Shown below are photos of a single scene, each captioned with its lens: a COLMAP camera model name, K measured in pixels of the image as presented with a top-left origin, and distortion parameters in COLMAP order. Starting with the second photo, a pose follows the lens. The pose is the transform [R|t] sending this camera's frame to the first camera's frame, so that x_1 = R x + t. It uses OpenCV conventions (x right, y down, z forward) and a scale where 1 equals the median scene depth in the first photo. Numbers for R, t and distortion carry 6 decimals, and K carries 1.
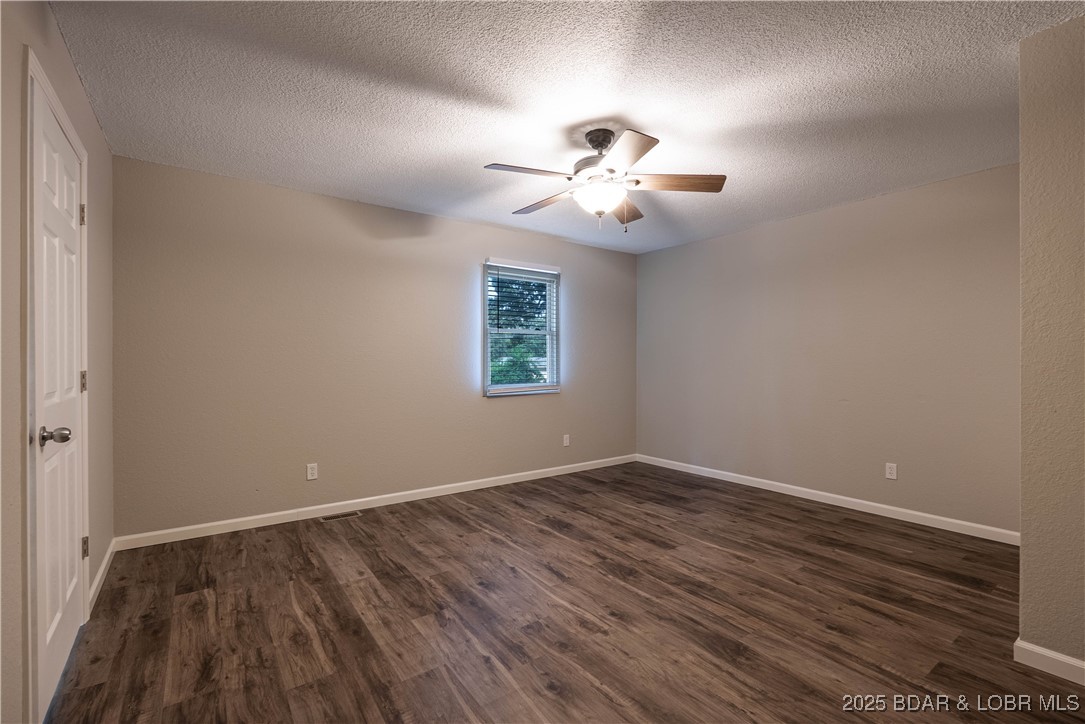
lens RADIAL K [[479.3, 0, 542.5], [0, 479.3, 362.0], [0, 0, 1]] dist [-0.001729, 0.000203]
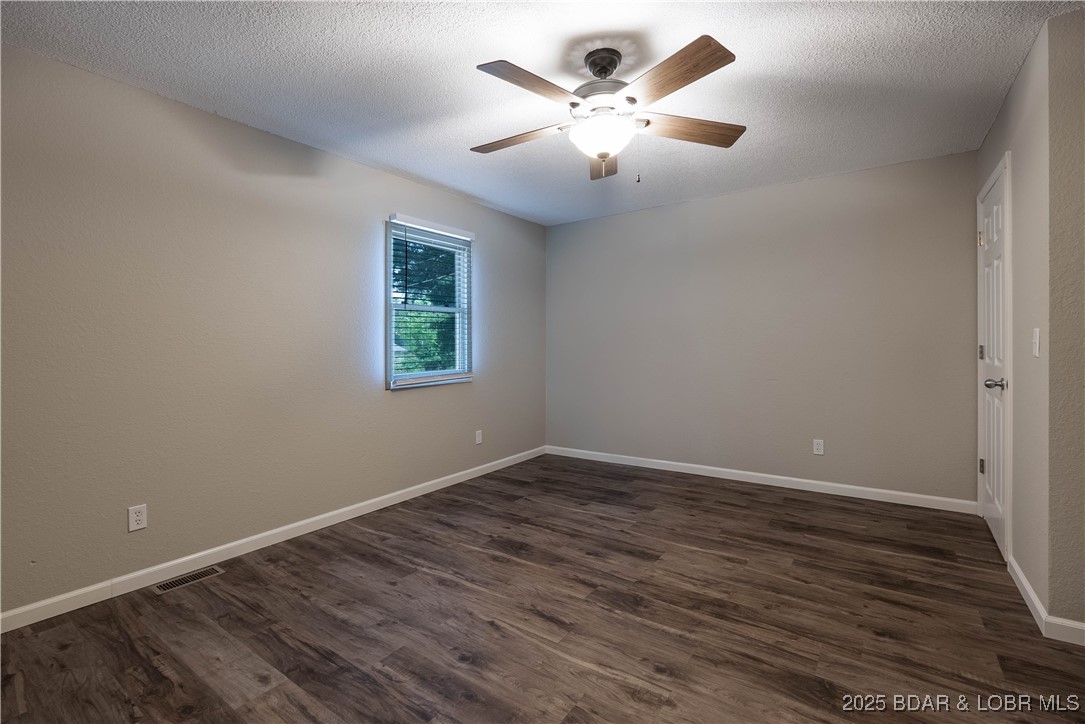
lens RADIAL K [[488.5, 0, 541.4], [0, 488.5, 341.1], [0, 0, 1]] dist [-0.002835, 0.000070]
pose [[0.945648, -0.007557, 0.325103, -0.212589], [0.010564, 0.999916, -0.007484, 0.001289], [-0.325019, 0.010512, 0.945649, 0.236895]]
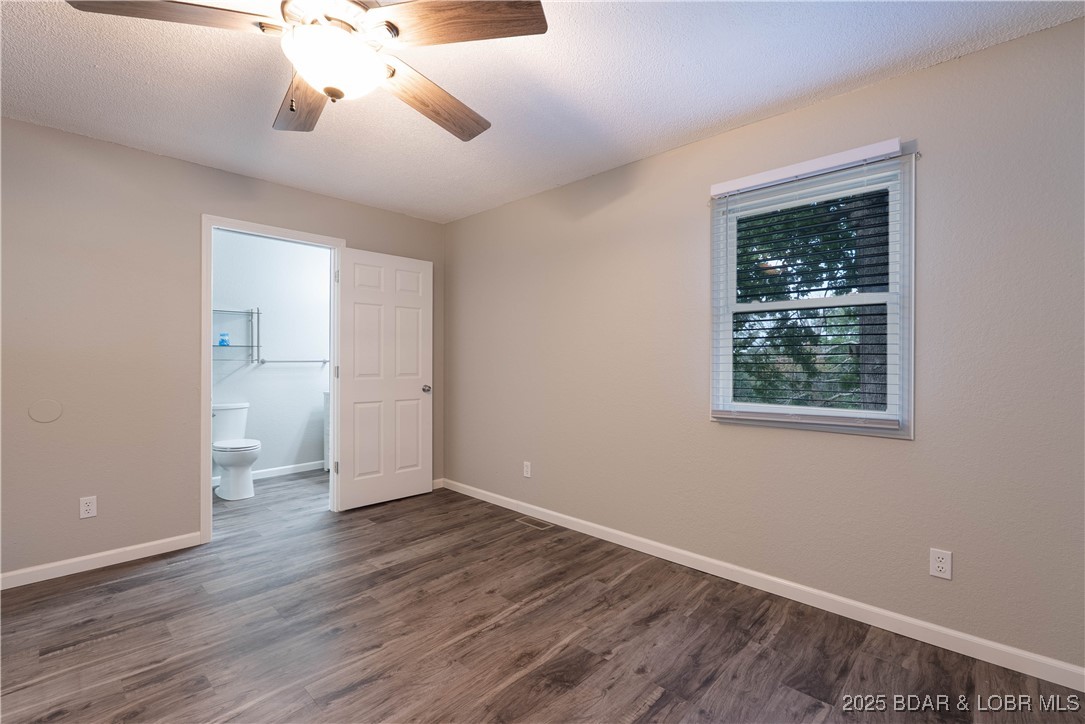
lens RADIAL K [[476.2, 0, 542.5], [0, 476.2, 362.0], [0, 0, 1]] dist [-0.002935, -0.000169]
pose [[0.184523, 0.002894, -0.982824, 0.634246], [-0.005379, 0.999984, 0.001934, -0.003318], [0.982813, 0.004930, 0.184536, 1.019544]]
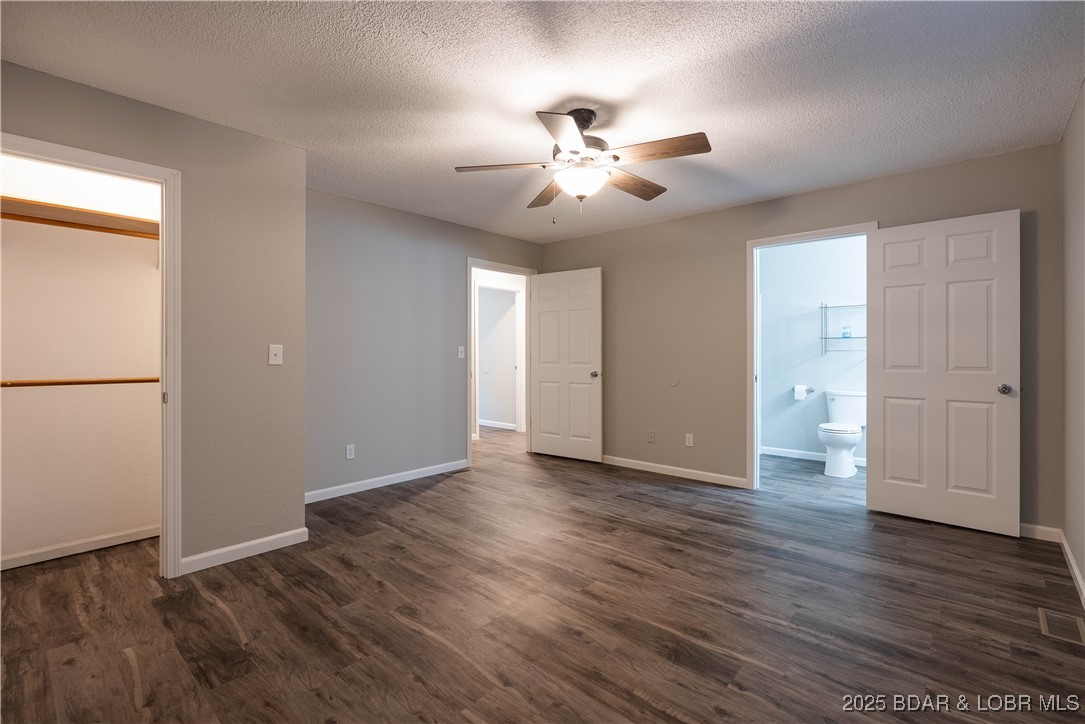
lens RADIAL K [[488.5, 0, 541.4], [0, 488.5, 341.1], [0, 0, 1]] dist [-0.002835, 0.000070]
pose [[-0.977548, -0.003498, -0.210686, 0.364779], [0.000617, 0.999810, -0.019463, -0.001809], [0.210714, -0.019156, -0.977360, 1.748483]]
